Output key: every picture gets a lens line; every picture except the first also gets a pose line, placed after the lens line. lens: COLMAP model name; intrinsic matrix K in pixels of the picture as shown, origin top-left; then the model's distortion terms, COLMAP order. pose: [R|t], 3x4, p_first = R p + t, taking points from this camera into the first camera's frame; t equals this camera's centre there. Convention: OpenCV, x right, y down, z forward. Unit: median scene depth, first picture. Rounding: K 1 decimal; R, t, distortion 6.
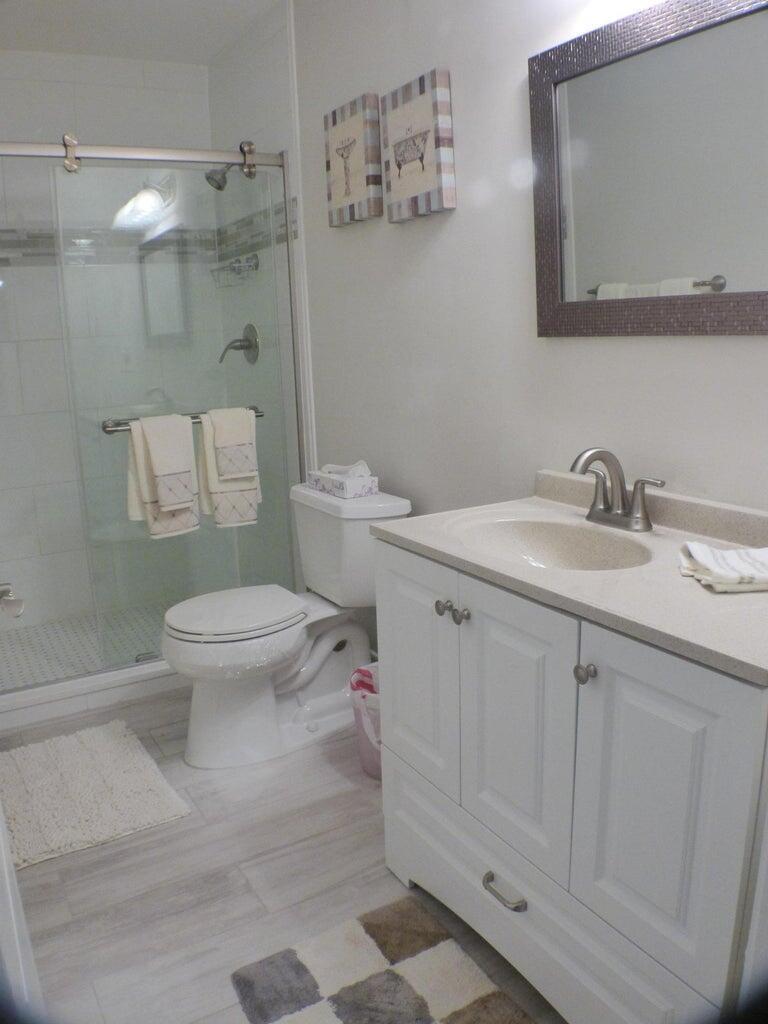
lens RADIAL K [[830.9, 0, 384.0], [0, 830.9, 512.0], [0, 0, 1]] dist [-0.115787, 0.000976]
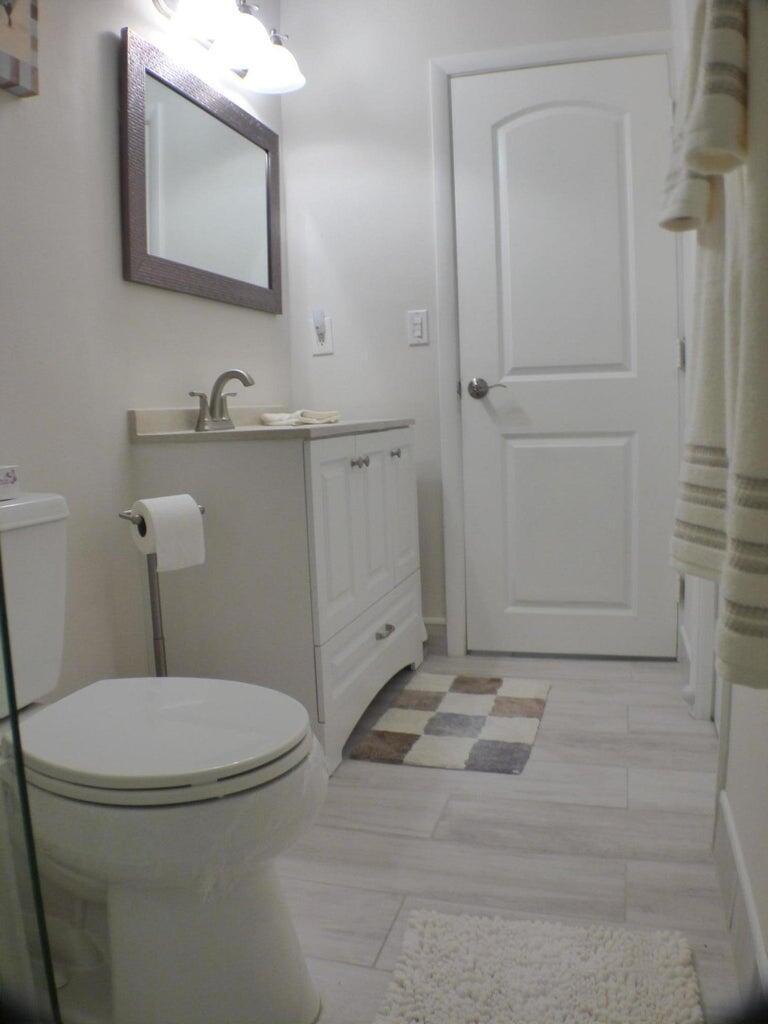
lens RADIAL K [[830.9, 0, 384.0], [0, 830.9, 512.0], [0, 0, 1]] dist [-0.115787, 0.000976]
pose [[-0.690868, -0.027971, 0.722440, -0.822818], [0.218908, 0.944252, 0.245900, -0.122024], [-0.689044, 0.328033, -0.646230, 1.602219]]
